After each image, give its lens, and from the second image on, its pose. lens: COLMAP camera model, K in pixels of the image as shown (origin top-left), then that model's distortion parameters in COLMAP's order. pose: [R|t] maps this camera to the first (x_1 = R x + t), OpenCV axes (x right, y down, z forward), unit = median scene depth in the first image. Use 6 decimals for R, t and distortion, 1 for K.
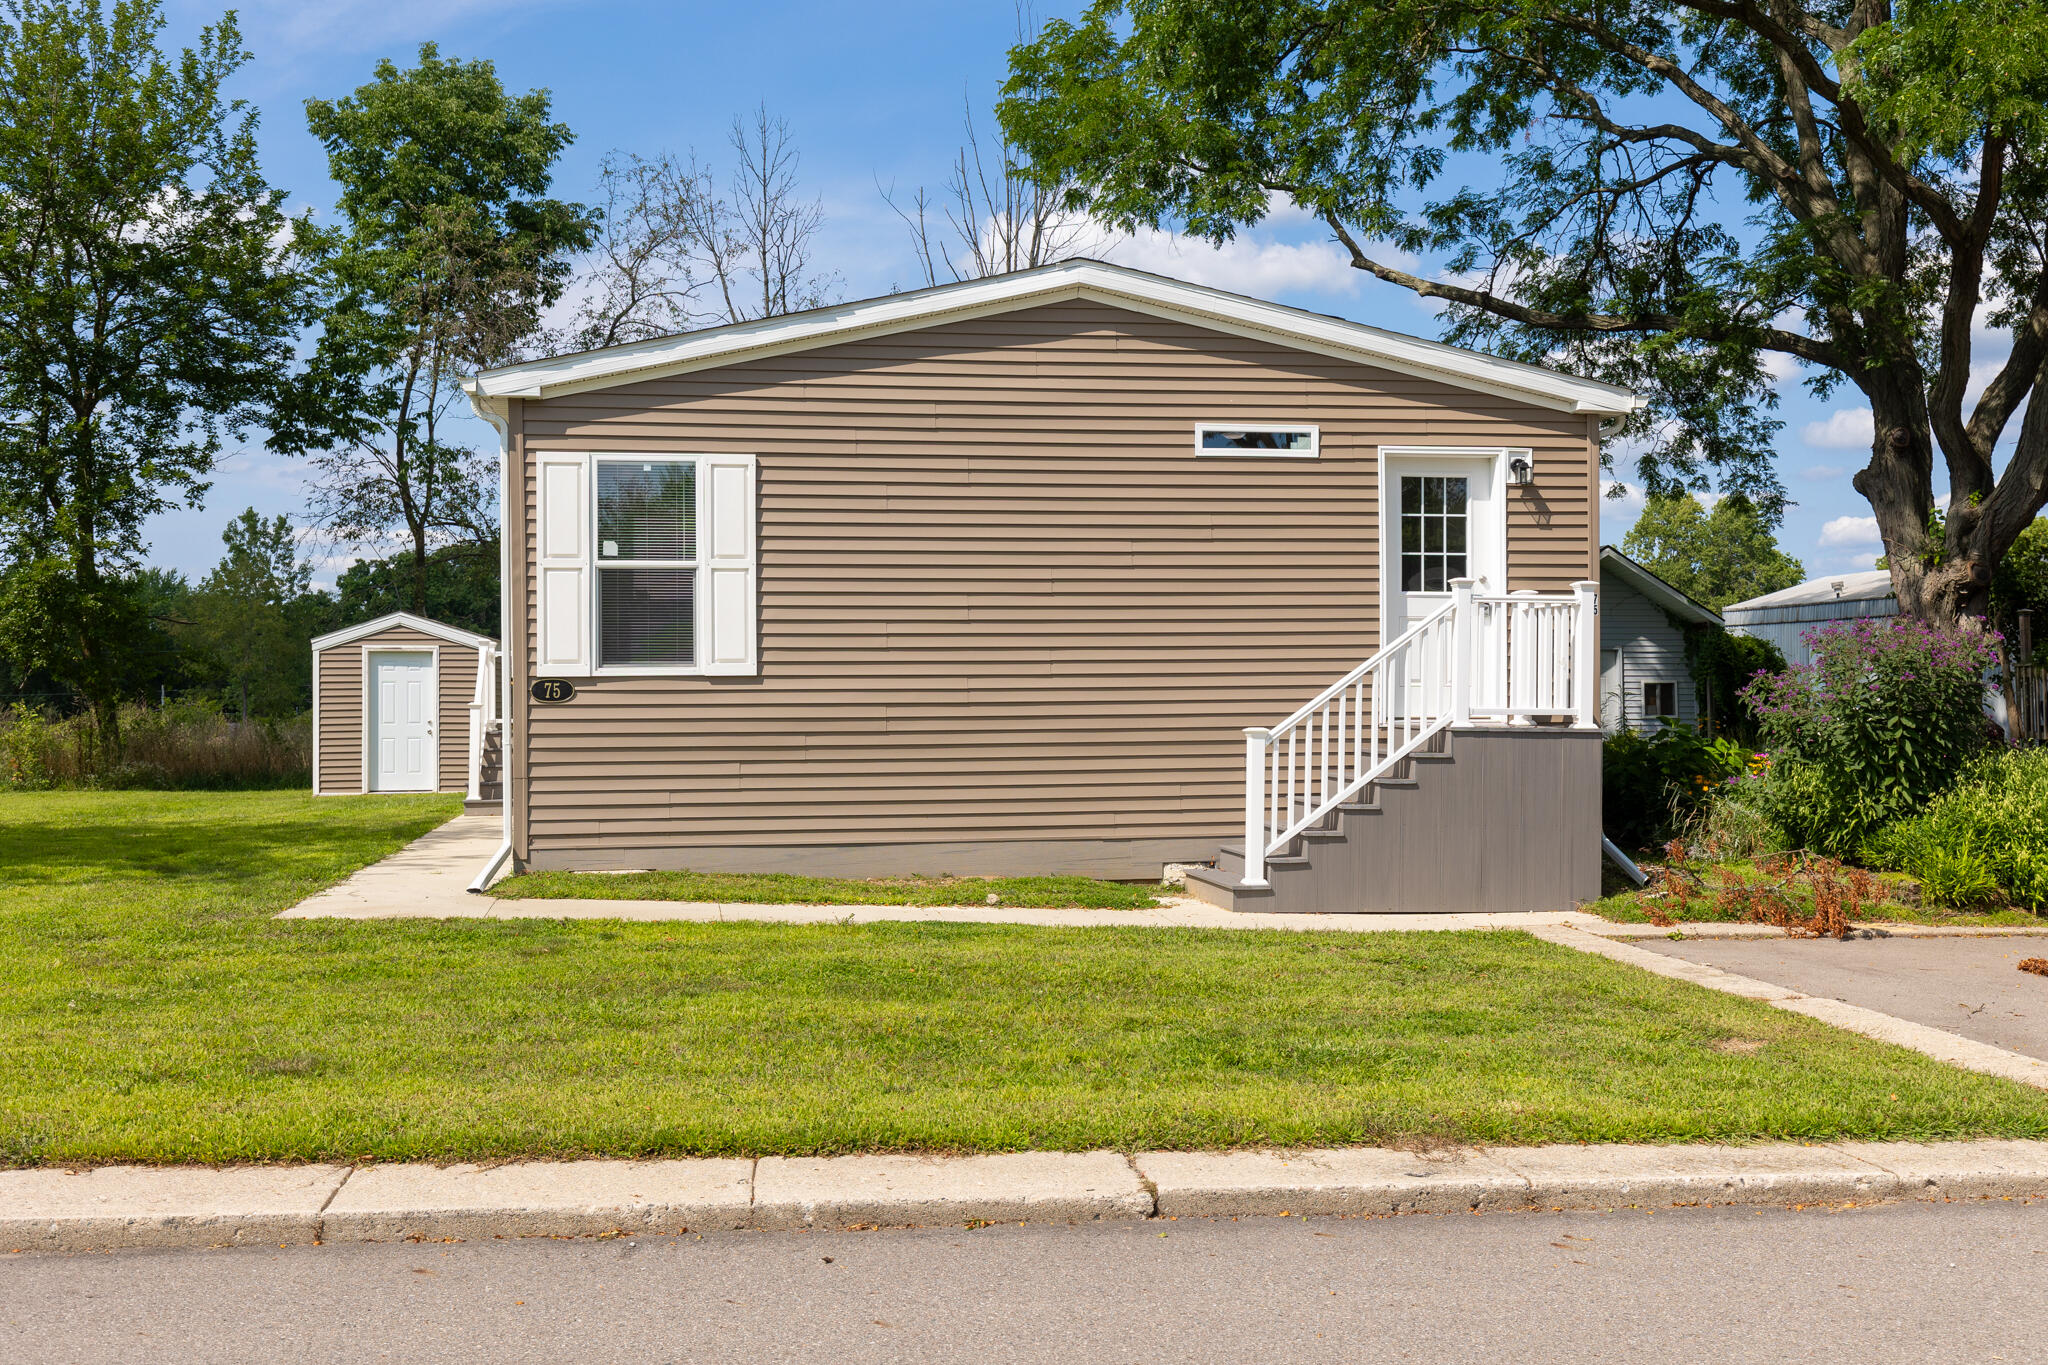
lens RADIAL K [[1857.3, 0, 1038.0], [0, 1857.3, 699.3], [0, 0, 1]] dist [0.012196, 0.000000]
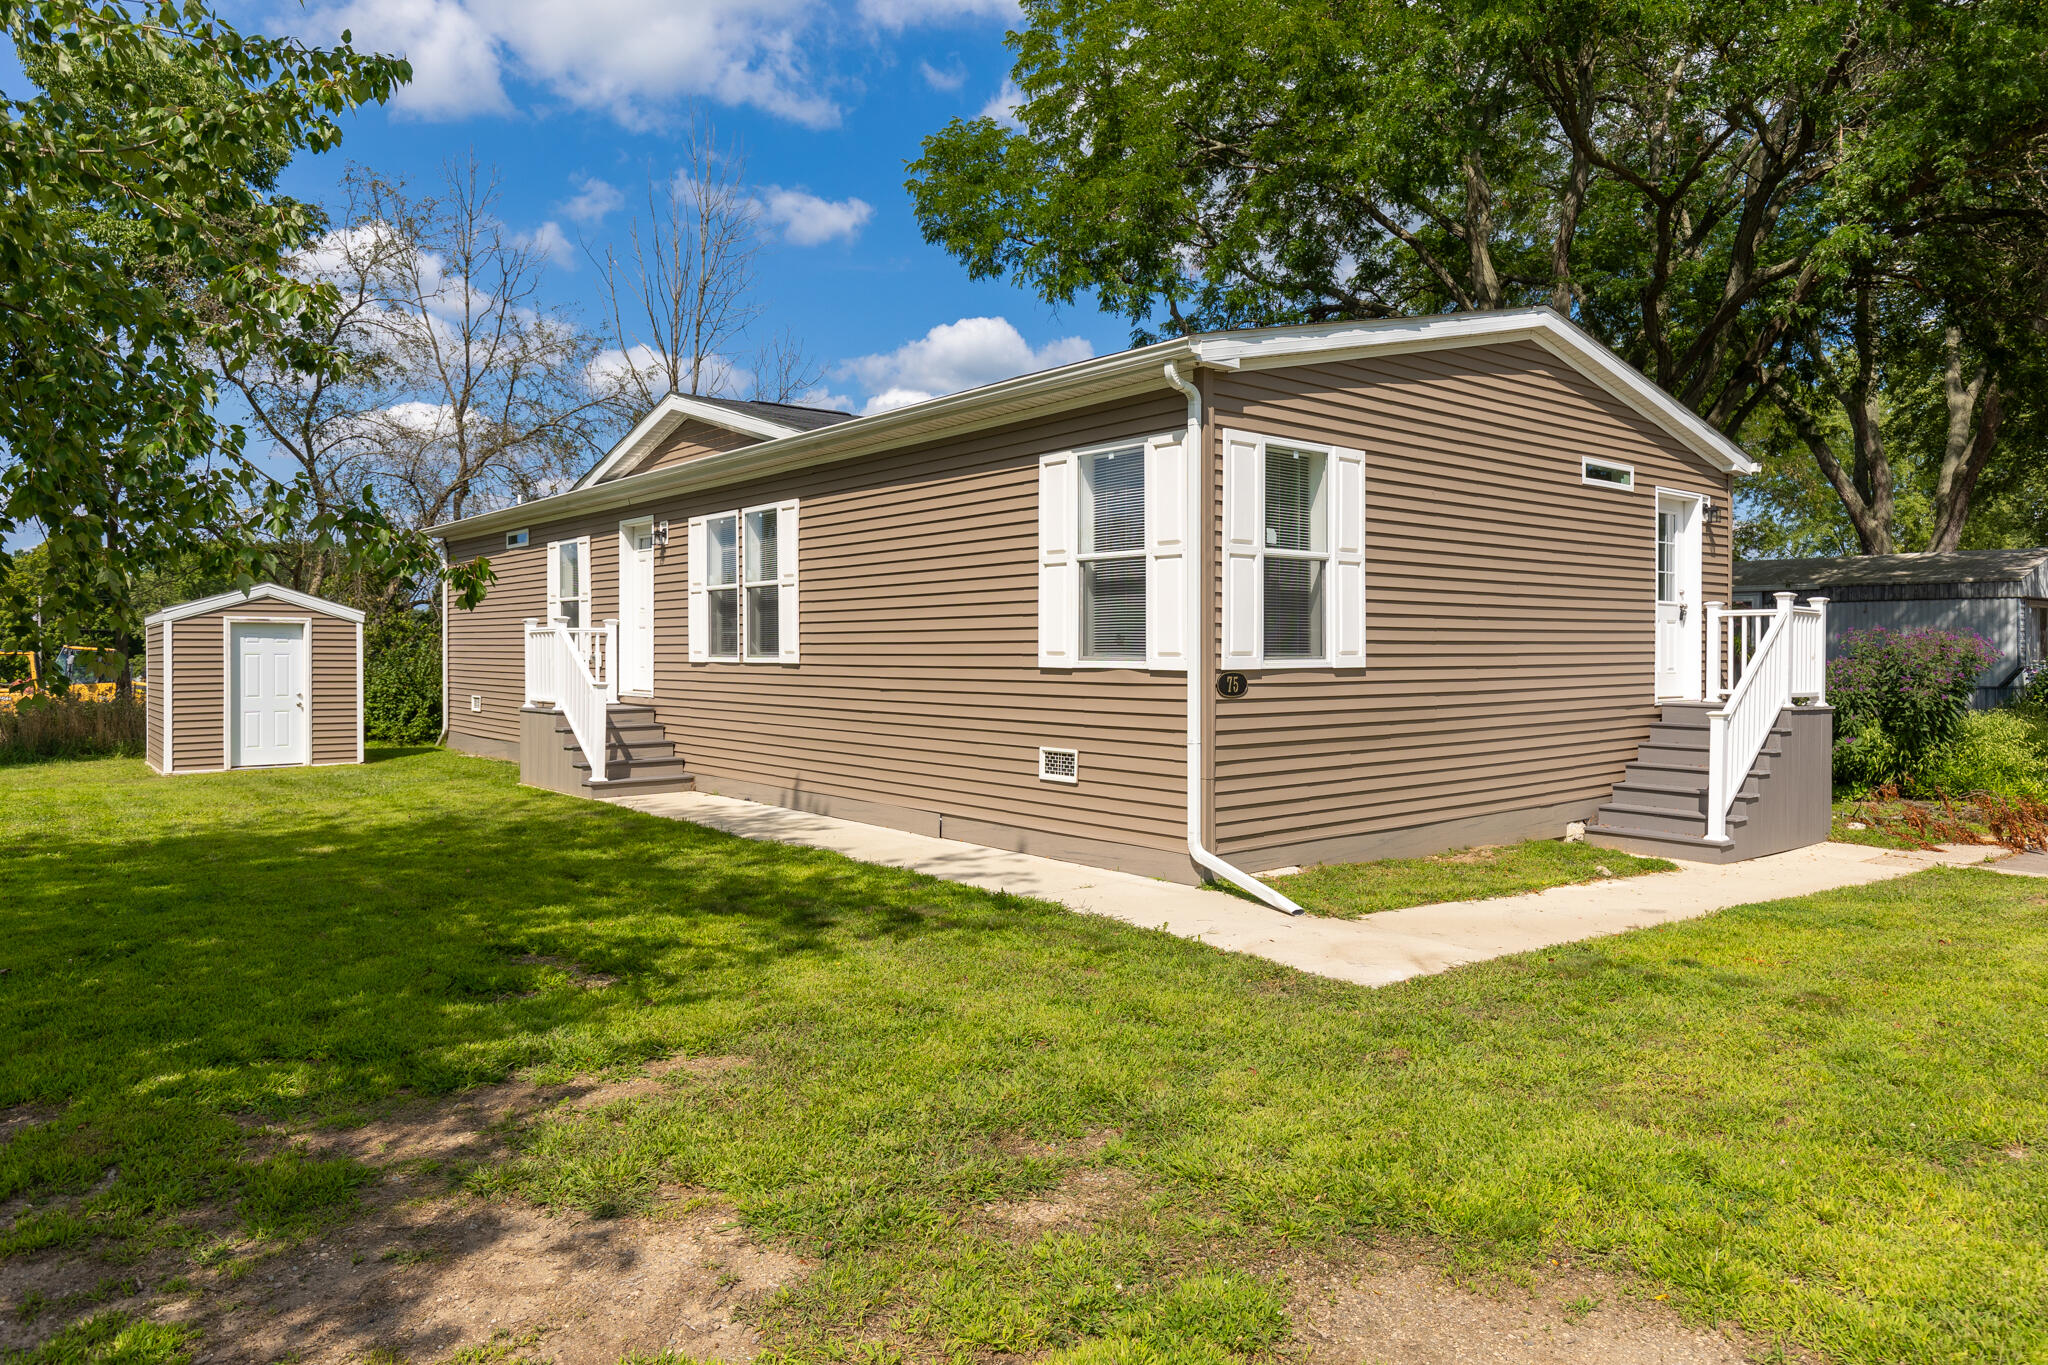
lens RADIAL K [[1216.8, 0, 1012.2], [0, 1216.8, 661.1], [0, 0, 1]] dist [0.002739, 0.000331]
pose [[0.871044, 0.001622, 0.491203, -0.615664], [-0.003176, 0.999992, 0.002330, -0.016450], [-0.491195, -0.003589, 0.871042, 0.485788]]
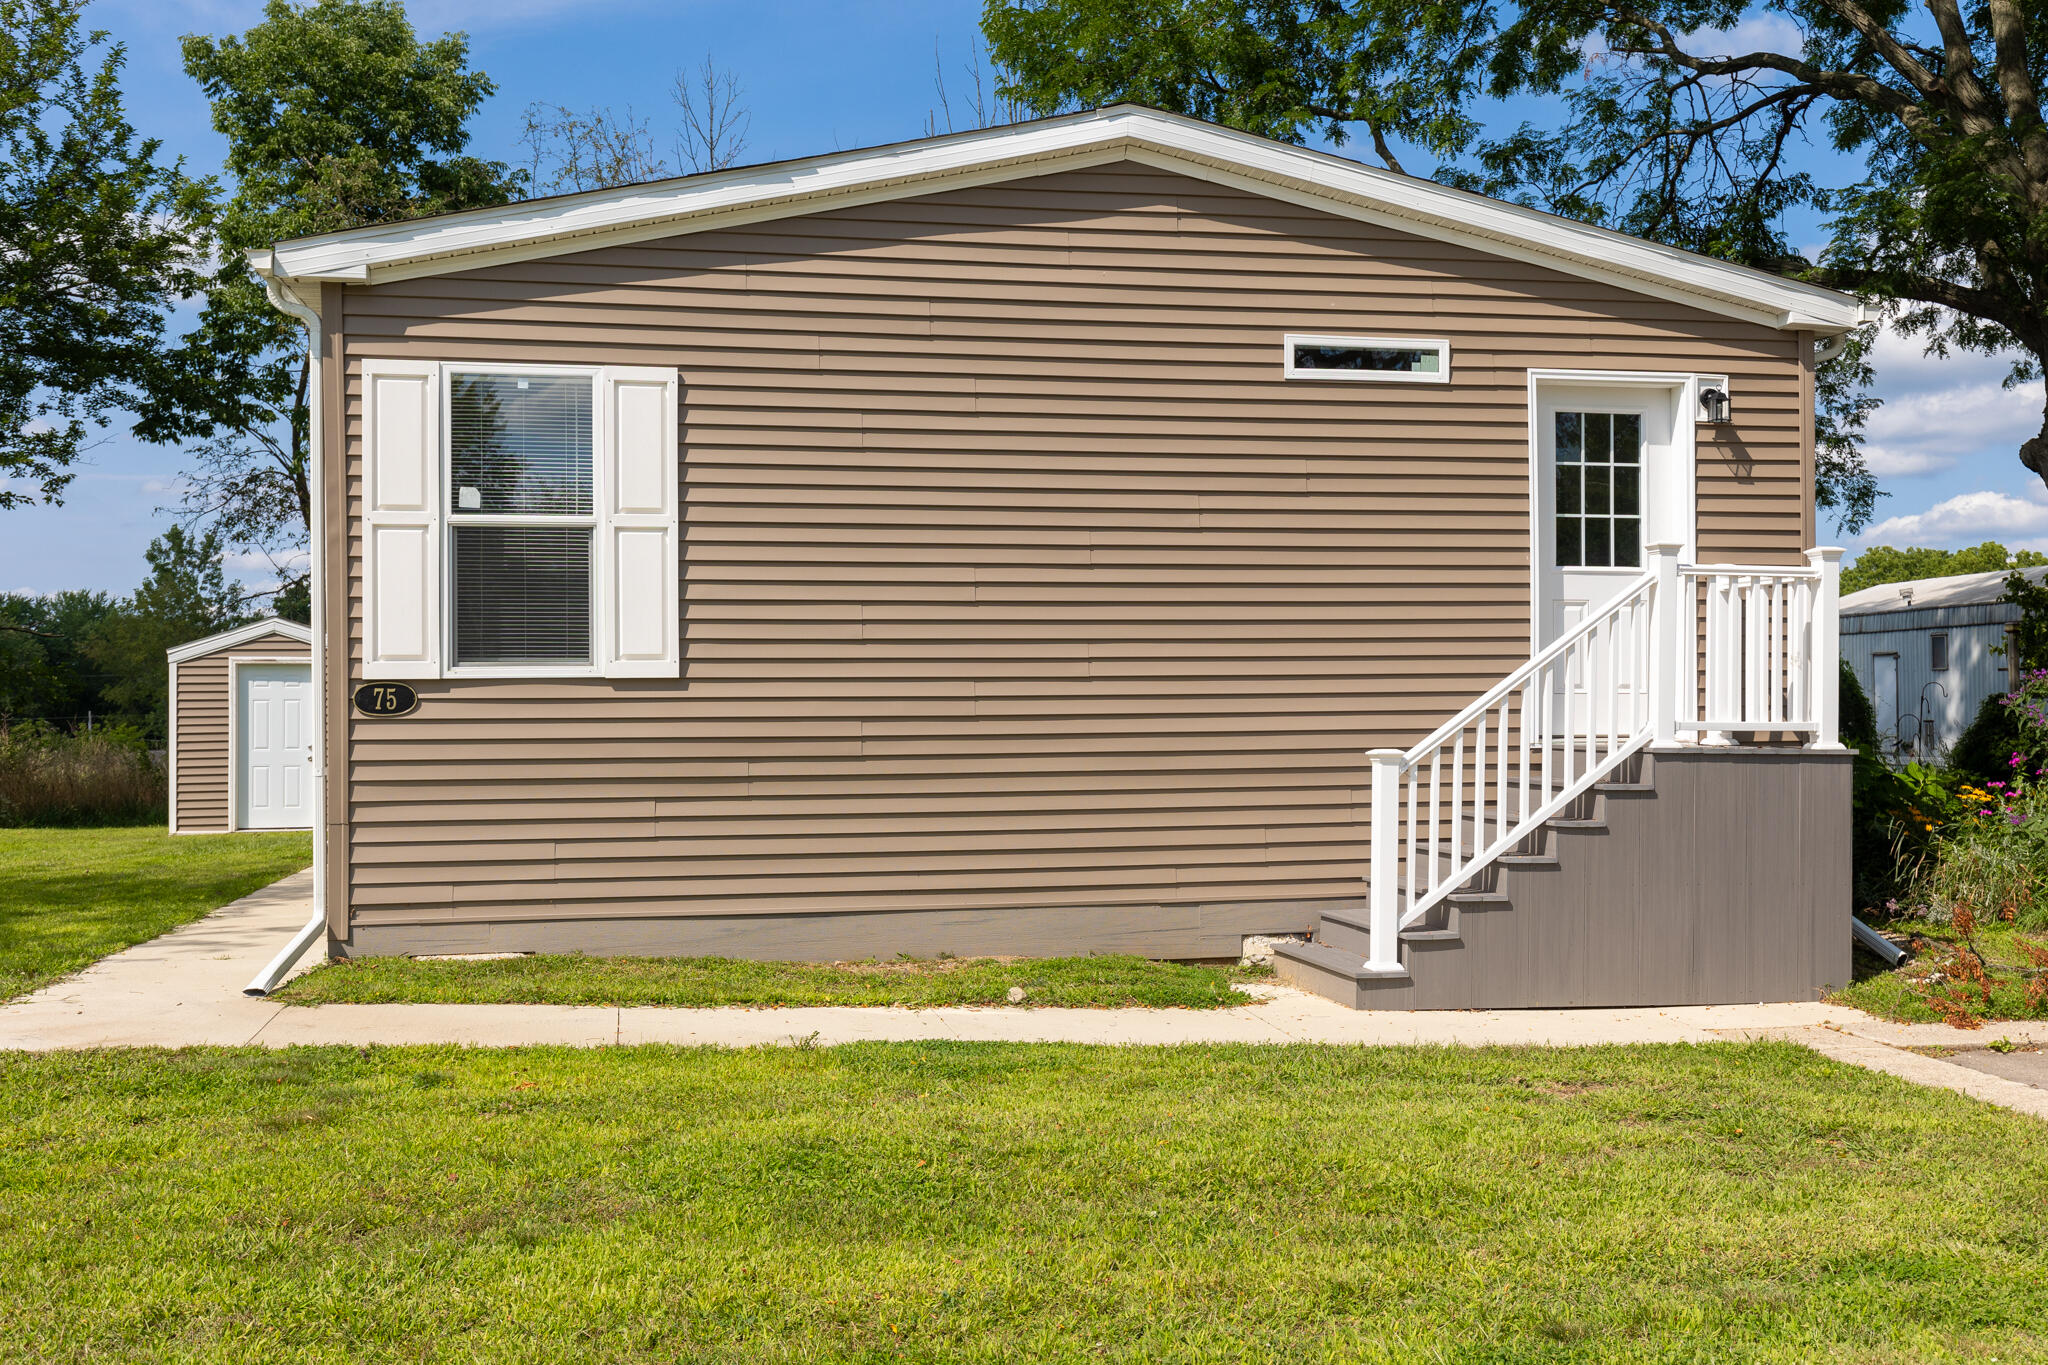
lens RADIAL K [[1857.3, 0, 1070.1], [0, 1857.3, 707.0], [0, 0, 1]] dist [0.012196, 0.000000]
pose [[0.999191, -0.001555, 0.040179, -0.028883], [0.001939, 0.999953, -0.009533, 0.005142], [-0.040162, 0.009603, 0.999147, 0.268321]]
